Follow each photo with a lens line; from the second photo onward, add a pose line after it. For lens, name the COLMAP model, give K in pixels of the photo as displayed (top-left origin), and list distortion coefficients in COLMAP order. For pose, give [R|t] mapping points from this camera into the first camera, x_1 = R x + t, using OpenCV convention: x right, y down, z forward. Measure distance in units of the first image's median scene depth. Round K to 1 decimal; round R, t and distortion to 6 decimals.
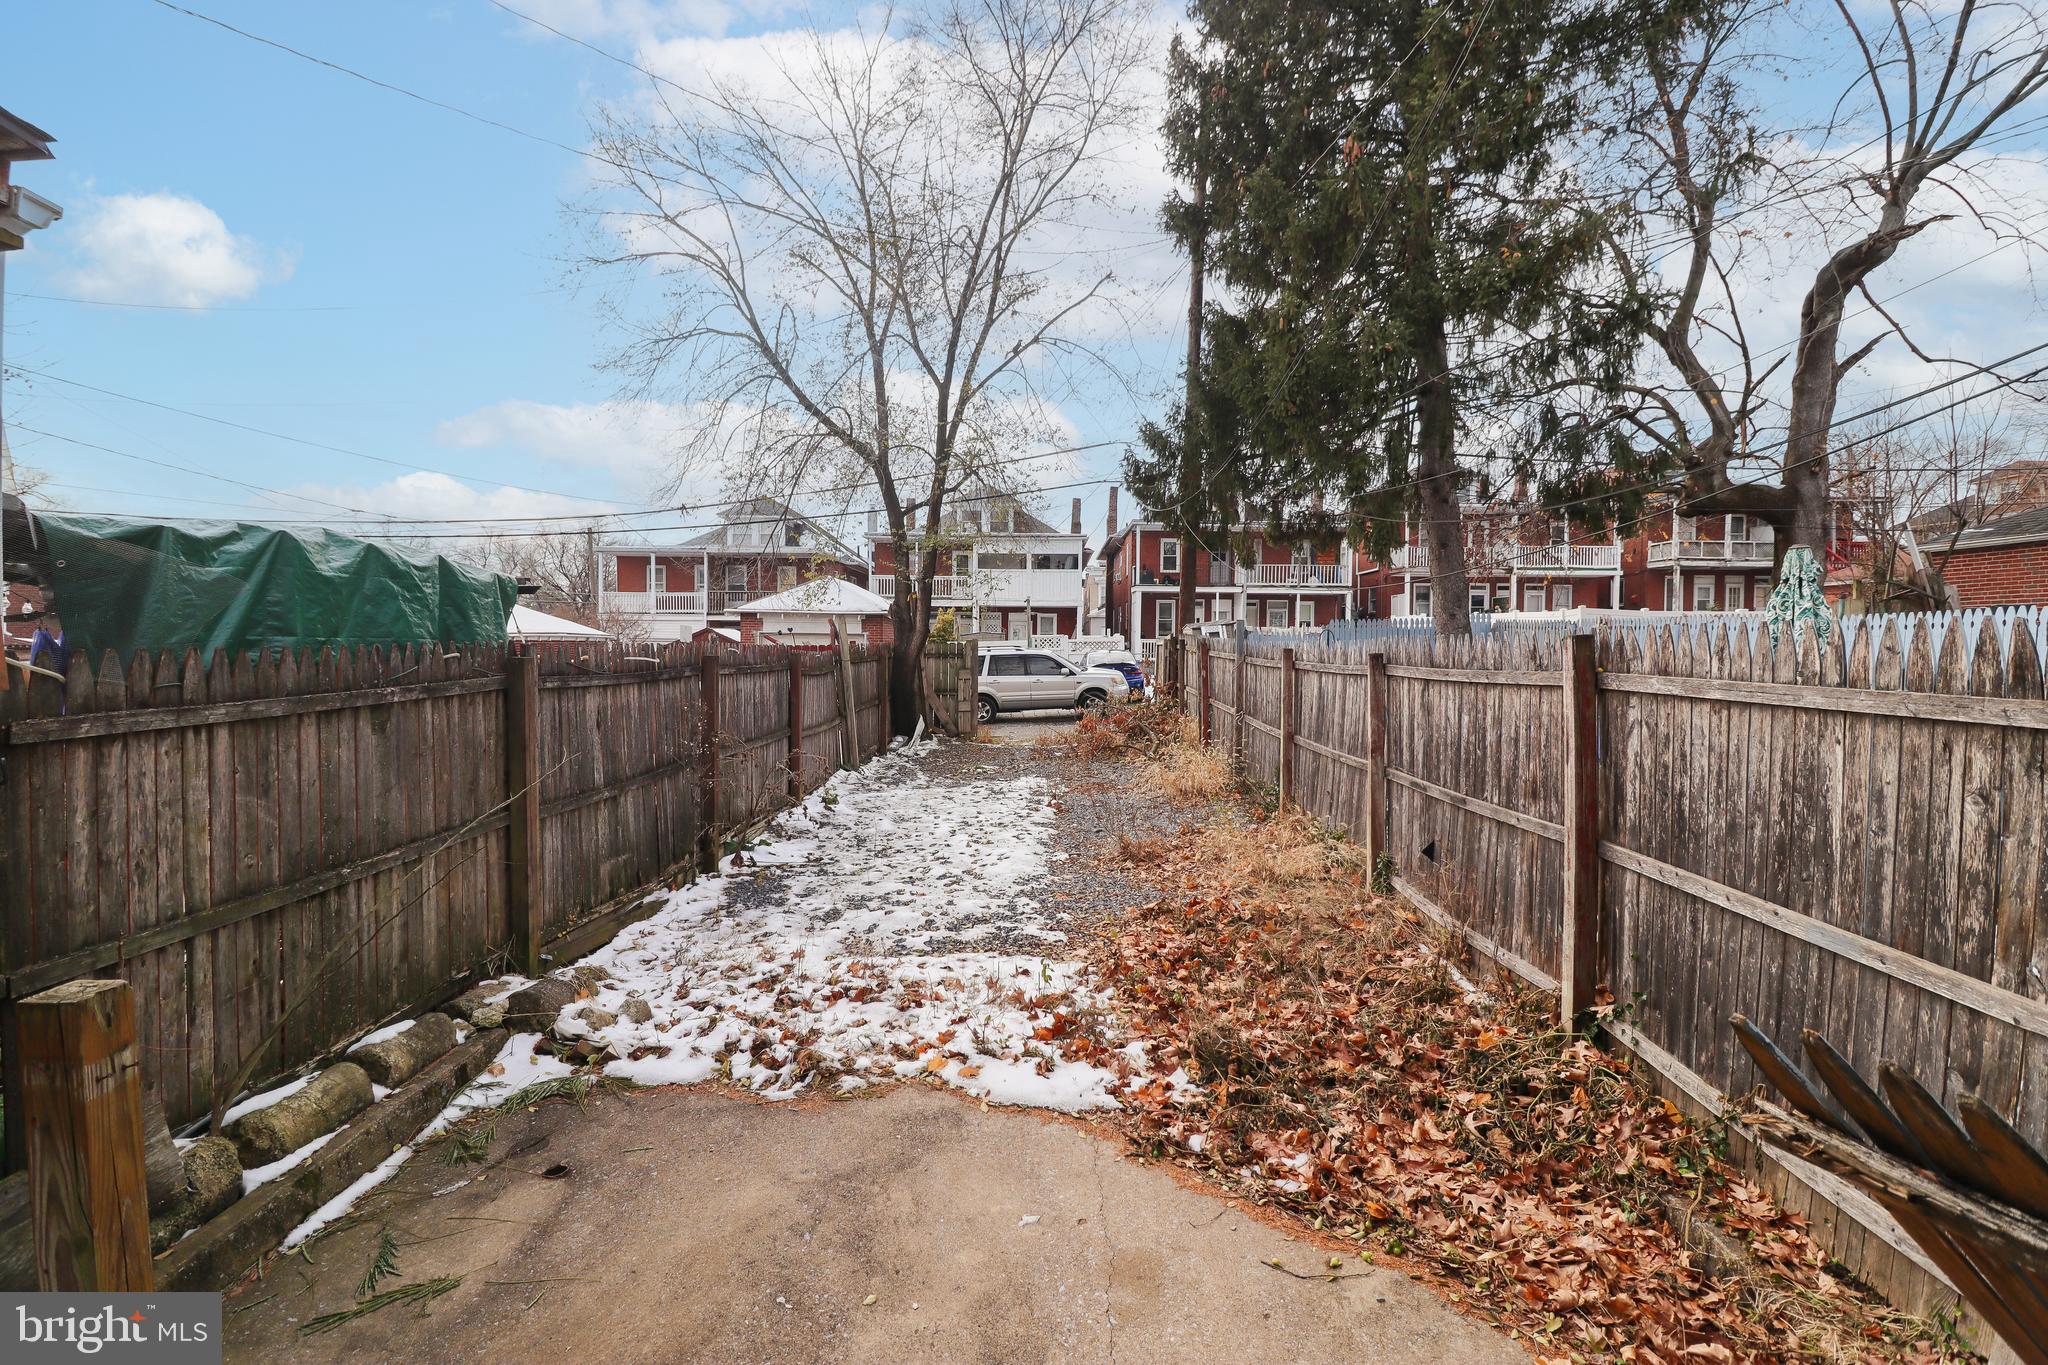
lens RADIAL K [[945.7, 0, 1042.5], [0, 945.7, 671.2], [0, 0, 1]] dist [0.004099, -0.015012]
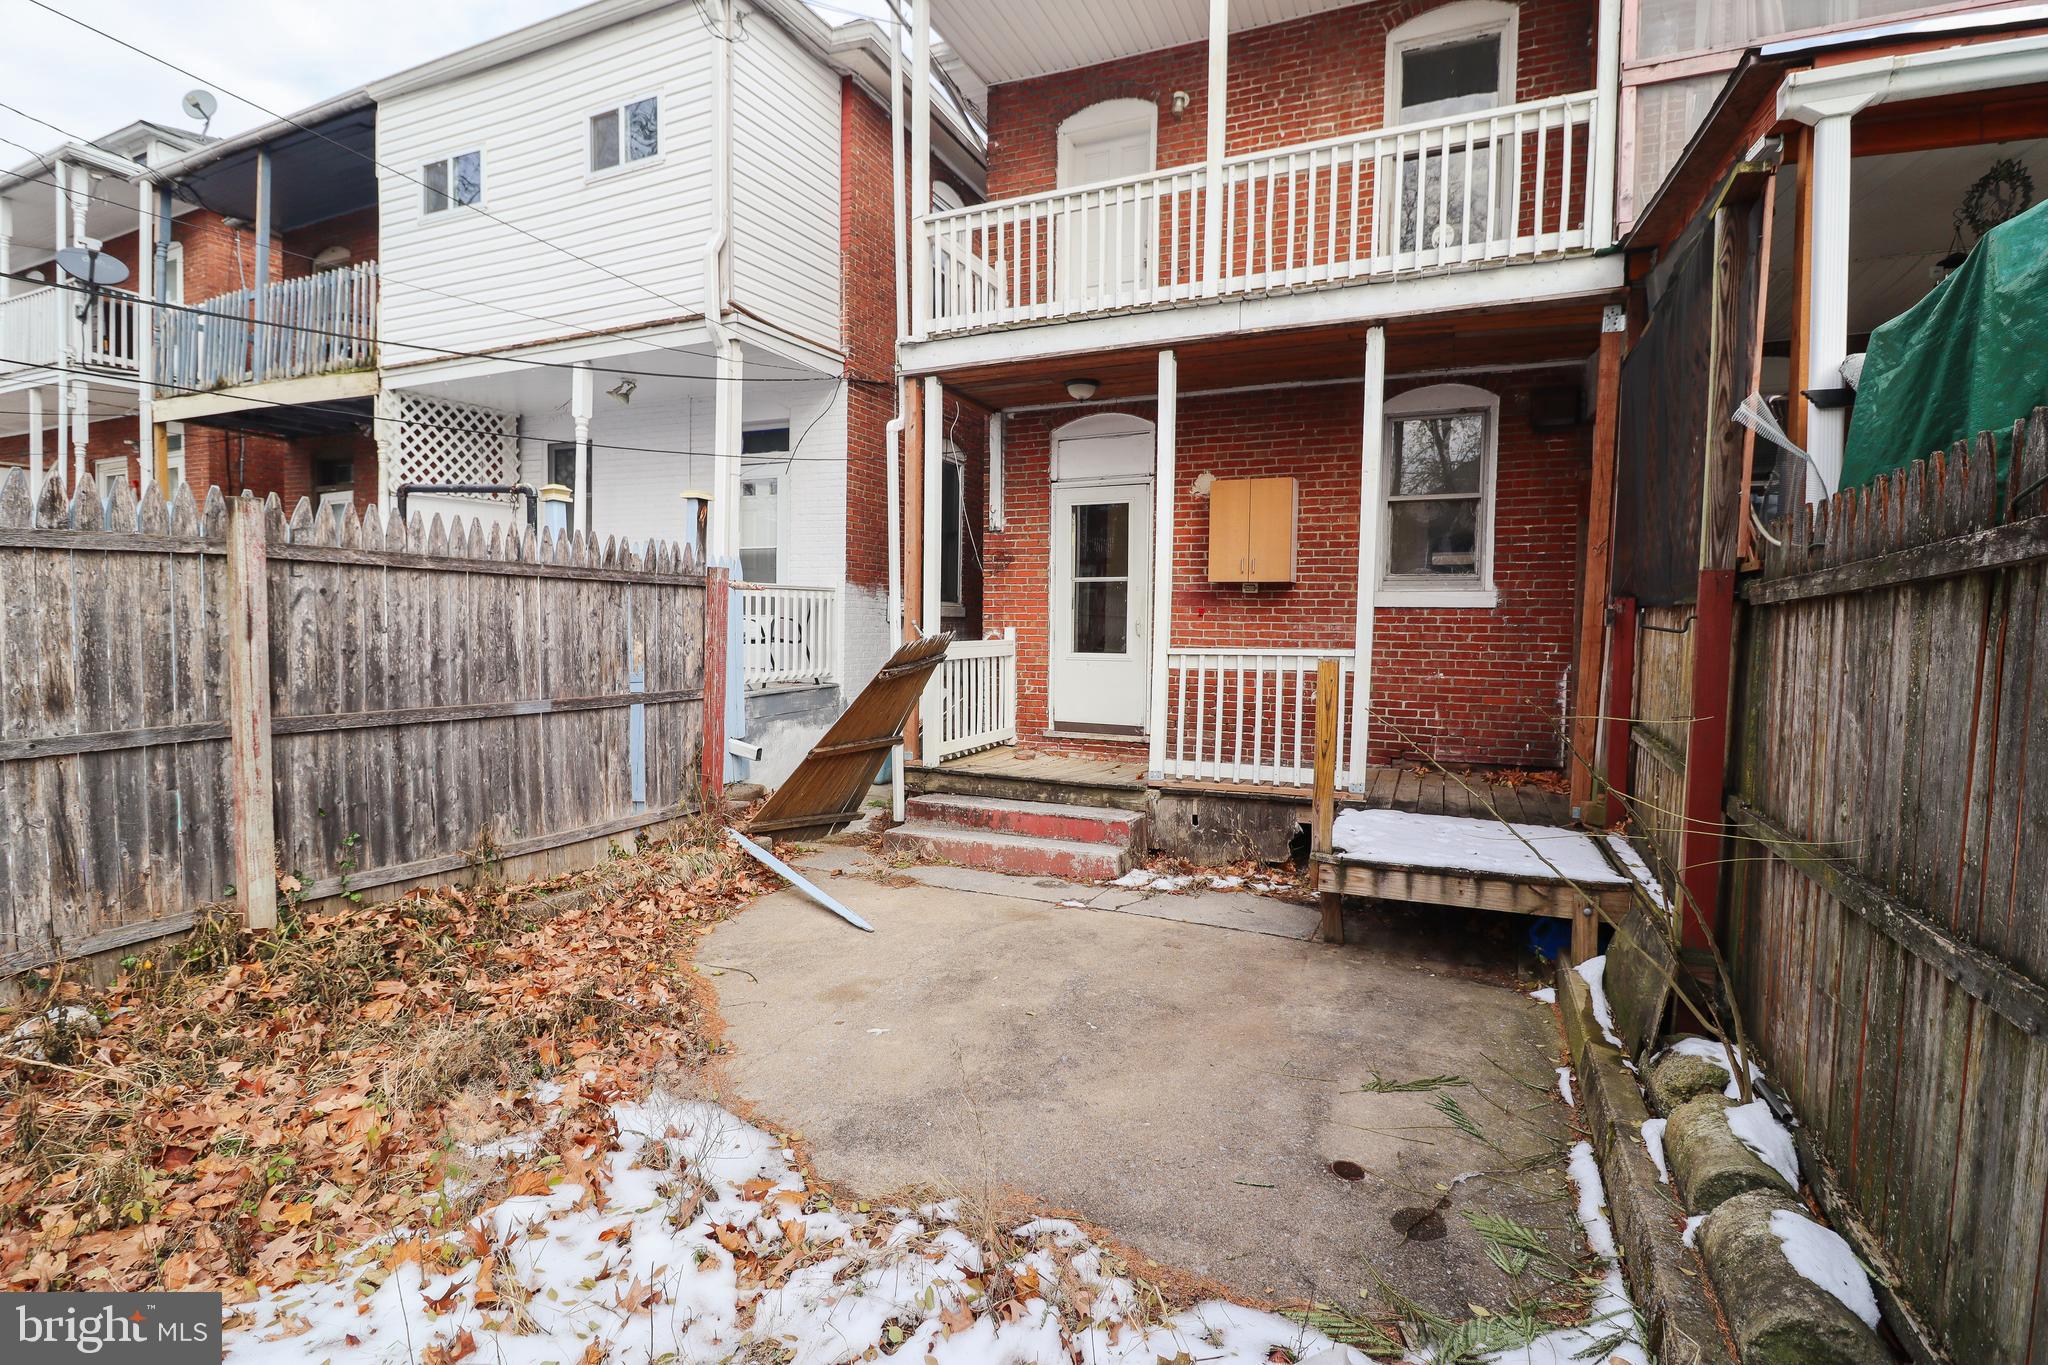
lens RADIAL K [[945.7, 0, 1042.5], [0, 945.7, 671.2], [0, 0, 1]] dist [0.004099, -0.015012]
pose [[-0.921706, -0.039011, 0.385923, -0.578548], [-0.010176, 0.997019, 0.076480, 0.060595], [-0.387756, 0.066565, -0.919355, 1.820976]]
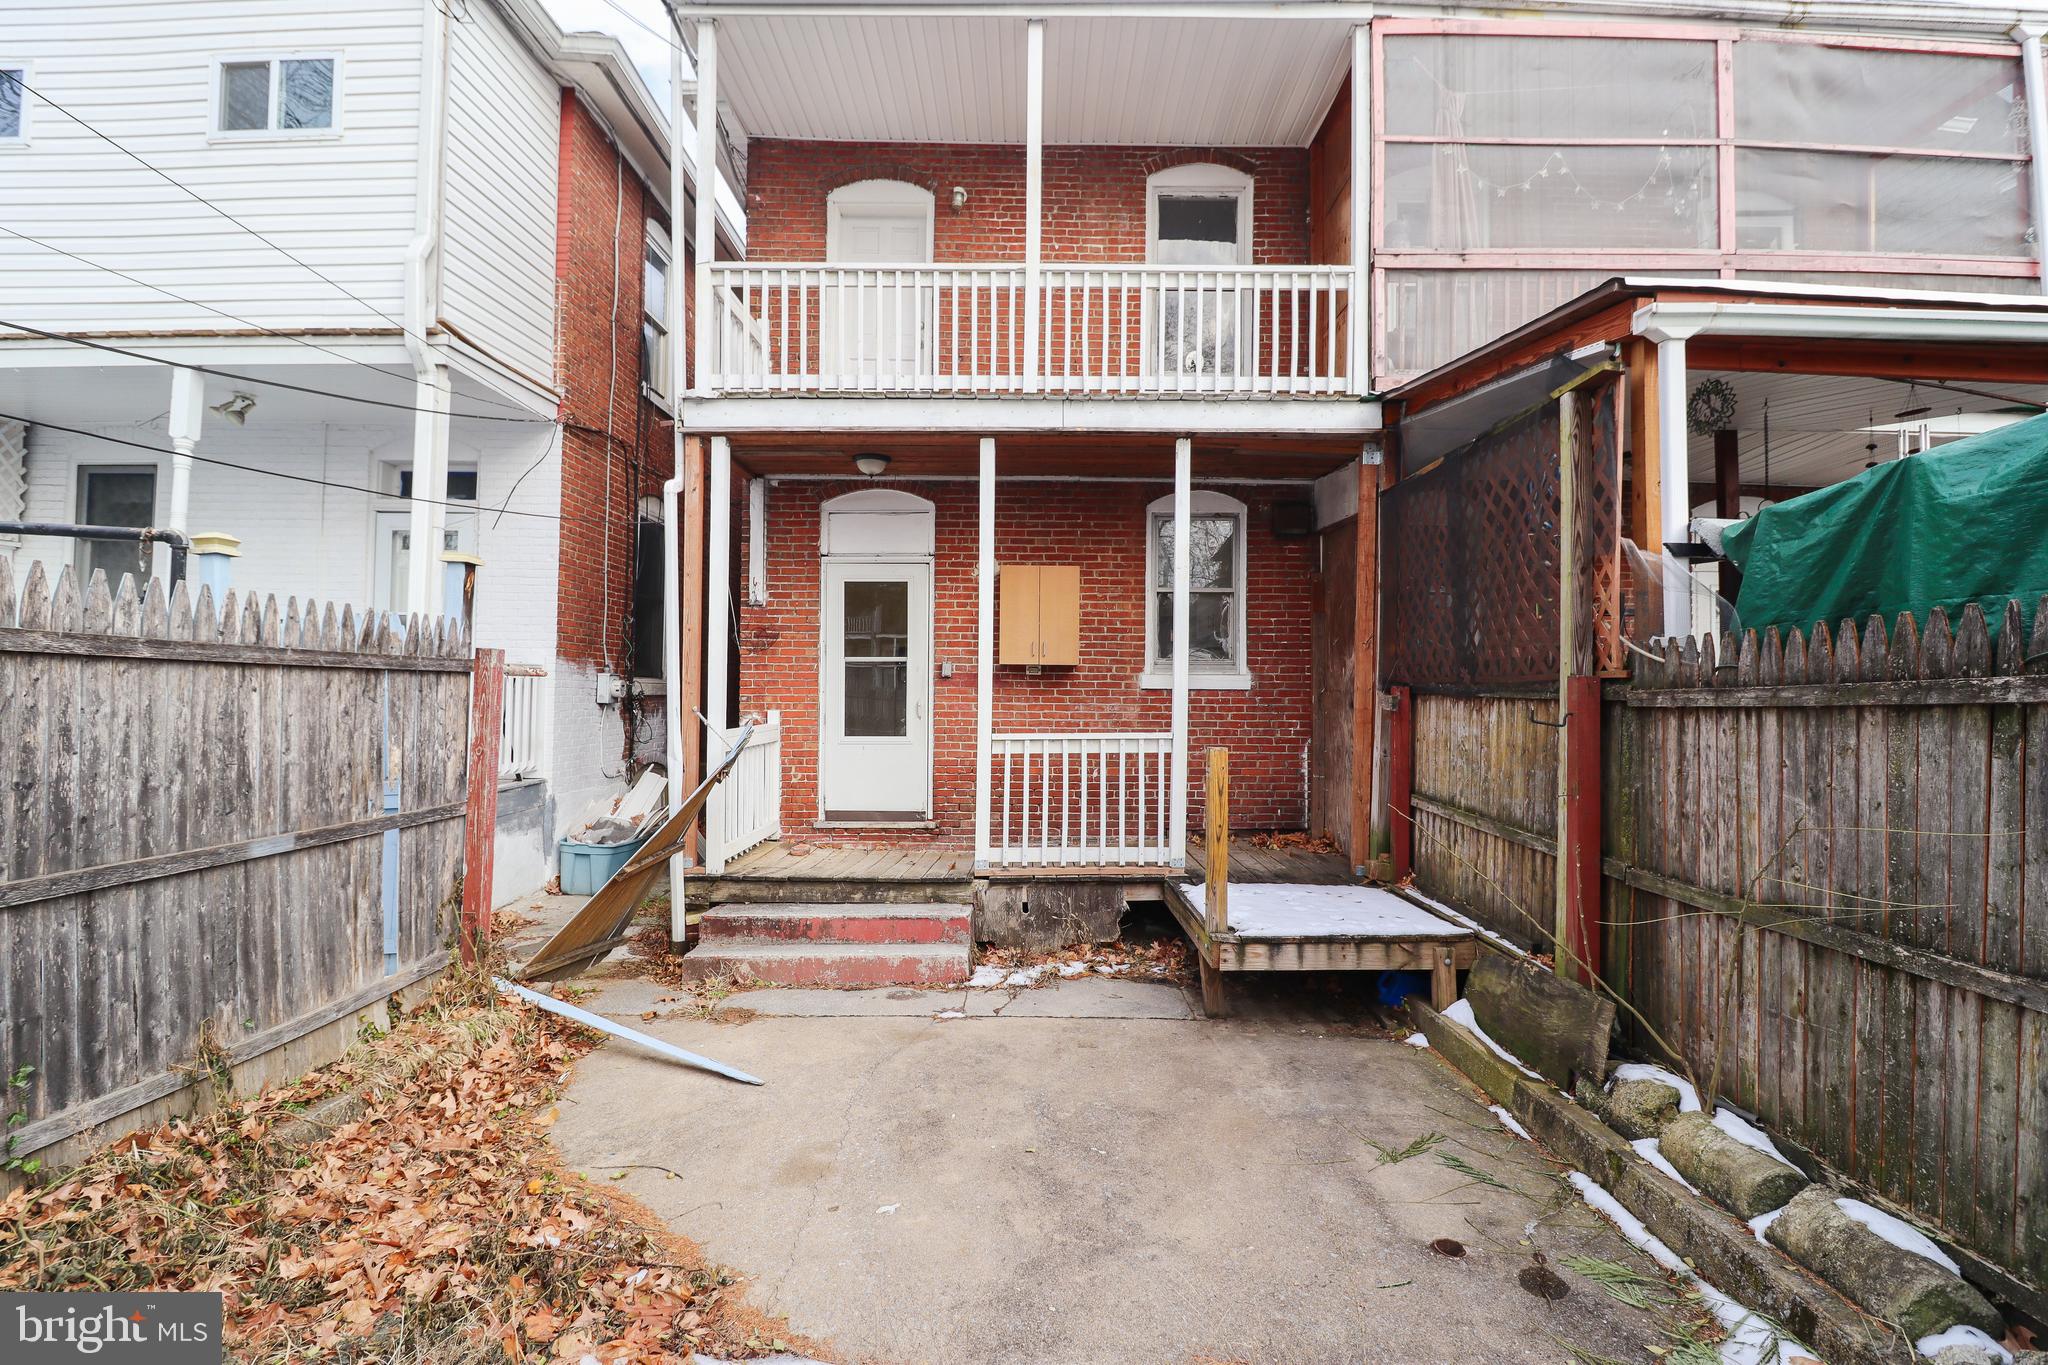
lens RADIAL K [[945.7, 0, 1042.5], [0, 945.7, 671.2], [0, 0, 1]] dist [0.004099, -0.015012]
pose [[-0.999670, -0.015181, -0.020732, -0.134856], [-0.015252, 0.999878, 0.003281, 0.025530], [0.020680, 0.003596, -0.999780, 1.851365]]
